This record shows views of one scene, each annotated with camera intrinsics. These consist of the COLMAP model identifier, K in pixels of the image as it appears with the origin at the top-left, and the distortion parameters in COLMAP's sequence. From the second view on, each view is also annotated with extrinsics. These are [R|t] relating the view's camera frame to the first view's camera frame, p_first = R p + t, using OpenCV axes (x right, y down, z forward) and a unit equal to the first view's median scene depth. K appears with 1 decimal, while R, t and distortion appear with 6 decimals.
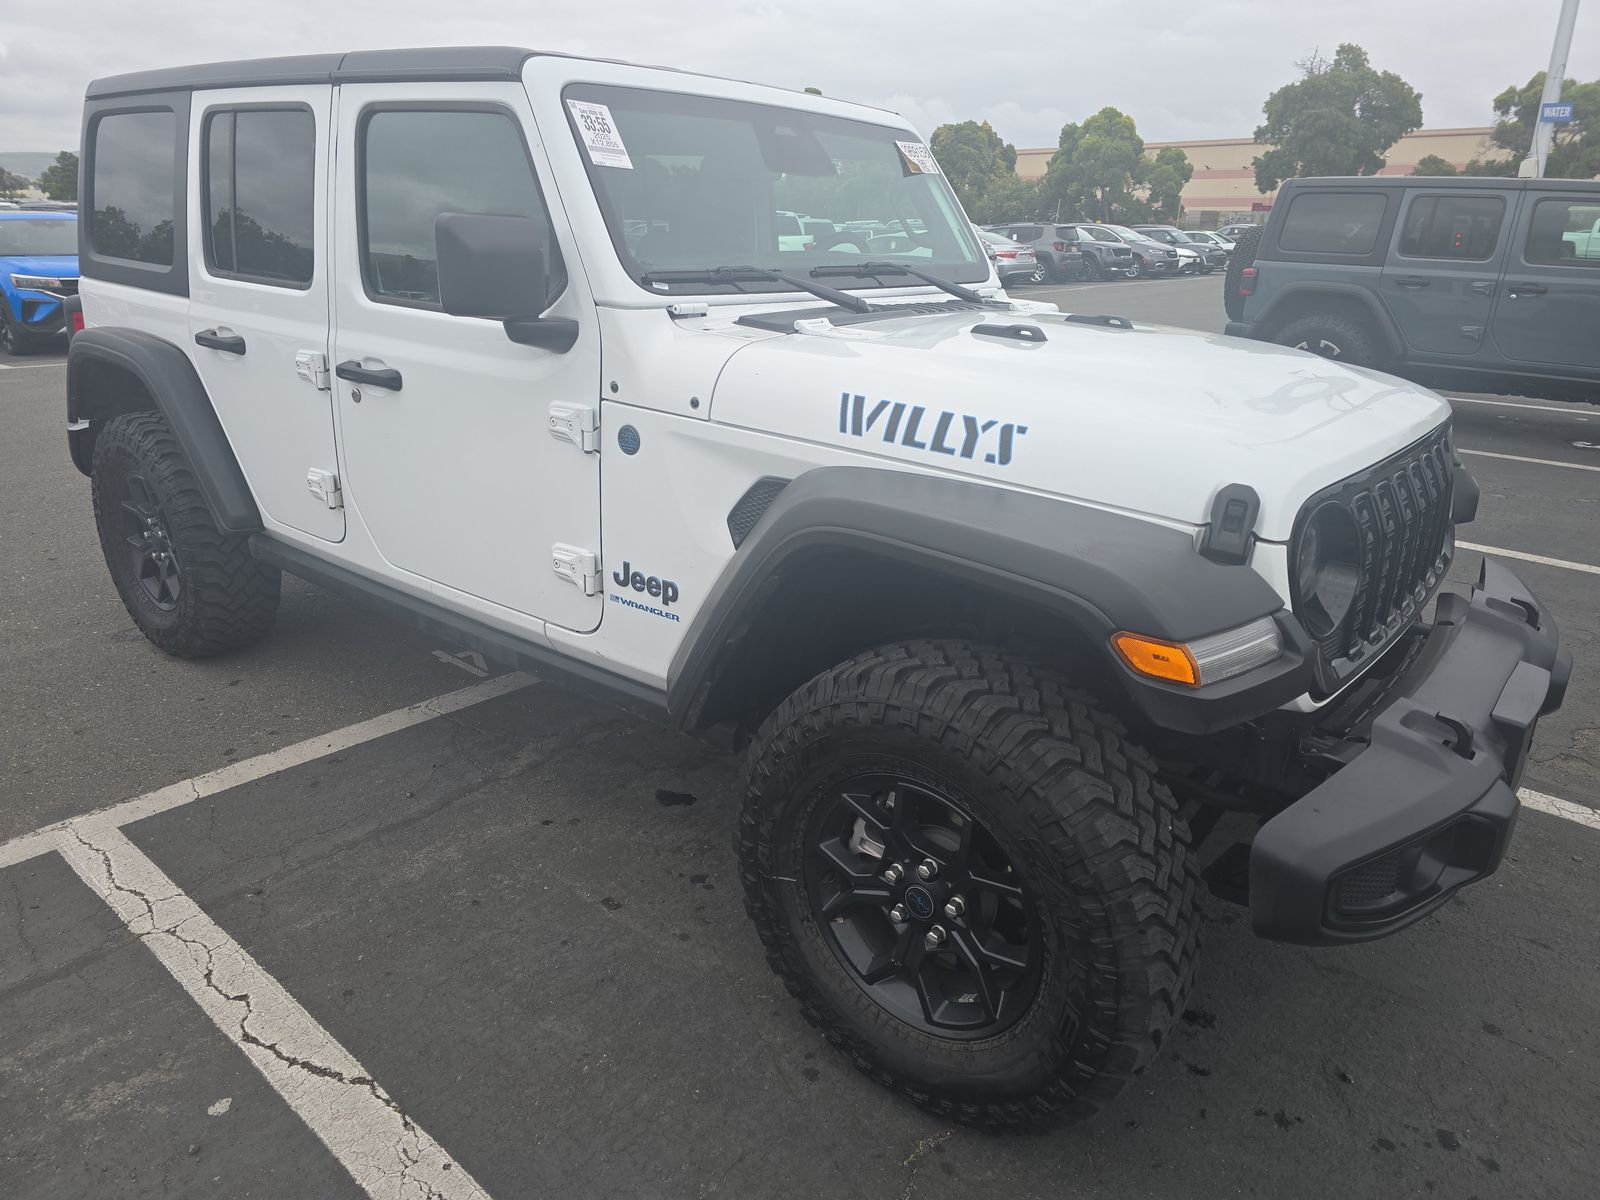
lens RADIAL K [[1129.4, 0, 800.0], [0, 1129.4, 600.0], [0, 0, 1]] dist [0.060486, -0.061855]
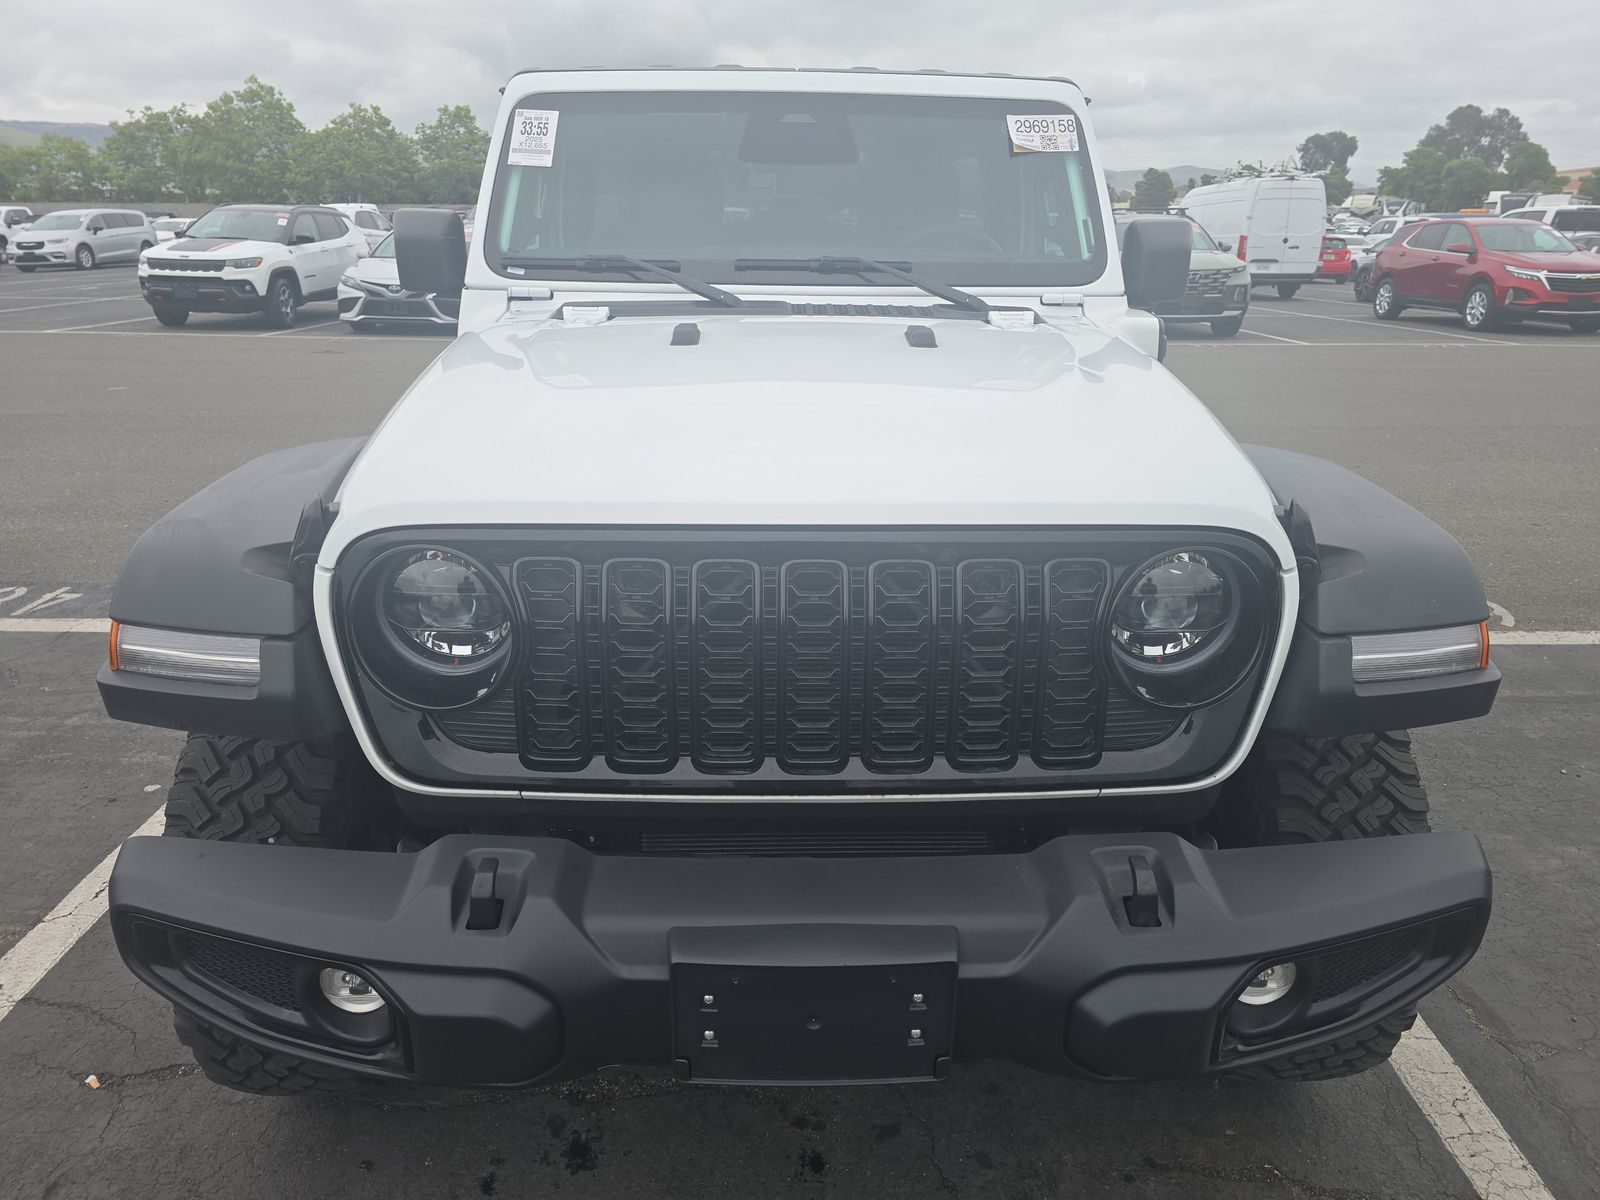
lens RADIAL K [[1129.4, 0, 800.0], [0, 1129.4, 600.0], [0, 0, 1]] dist [0.060486, -0.061855]
pose [[0.641340, 0.250969, -0.725050, 1.481142], [-0.236561, 0.963633, 0.124303, -0.256464], [0.729878, 0.091798, 0.677386, 0.711358]]
